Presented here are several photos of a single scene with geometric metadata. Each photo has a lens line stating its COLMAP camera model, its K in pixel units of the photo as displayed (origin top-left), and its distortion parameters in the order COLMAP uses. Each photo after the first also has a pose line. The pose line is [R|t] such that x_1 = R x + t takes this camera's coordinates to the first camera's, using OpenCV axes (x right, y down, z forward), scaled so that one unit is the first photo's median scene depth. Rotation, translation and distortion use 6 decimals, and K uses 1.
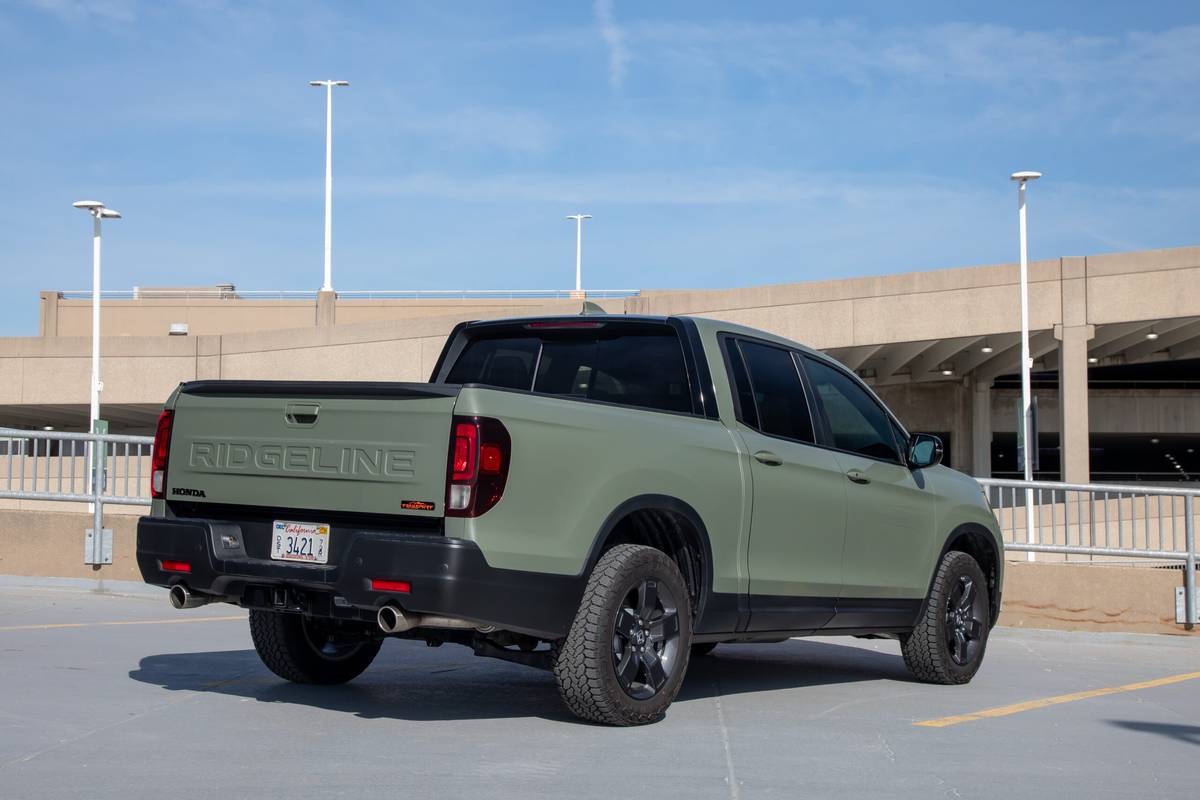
lens RADIAL K [[1604.7, 0, 597.9], [0, 1604.7, 402.6], [0, 0, 1]] dist [0.013748, 0.000000]
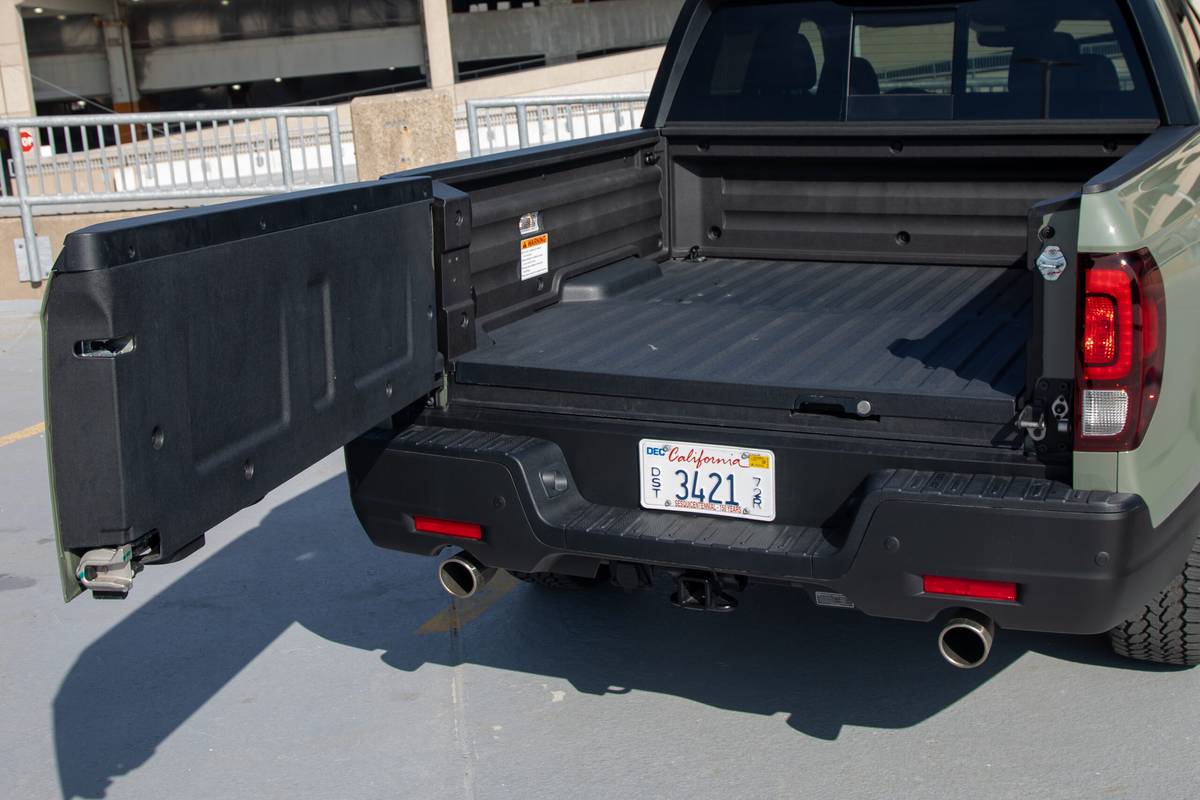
lens RADIAL K [[1477.5, 0, 603.8], [0, 1477.5, 395.2], [0, 0, 1]] dist [-0.119695, 0.000000]
pose [[0.983643, -0.129714, 0.124985, -0.275418], [0.084815, 0.945651, 0.313928, -0.095866], [-0.158913, -0.298192, 0.941184, 0.551678]]
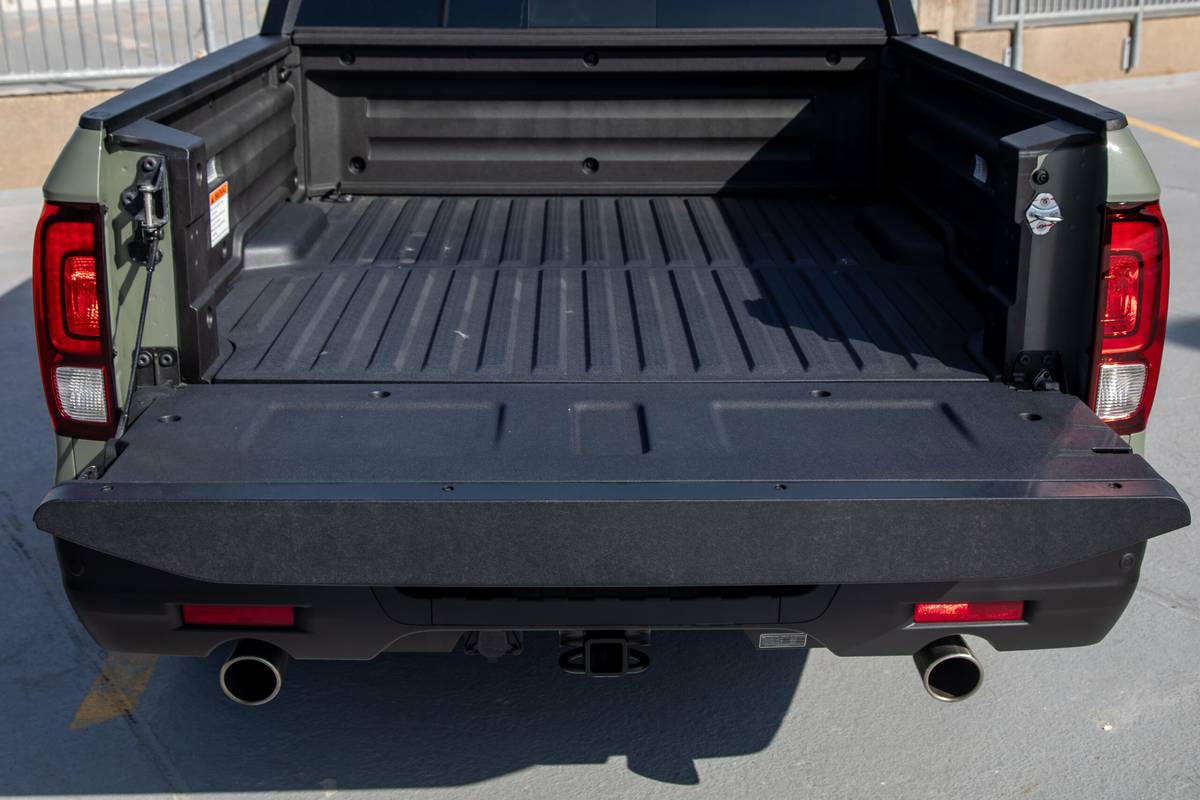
lens RADIAL K [[1431.5, 0, 599.8], [0, 1431.5, 399.7], [0, 0, 1]] dist [-0.021110, 0.000000]
pose [[0.816462, -0.235928, 0.526998, -0.370791], [0.001689, 0.913683, 0.406424, -0.087205], [-0.577396, -0.330940, 0.746386, 0.734553]]
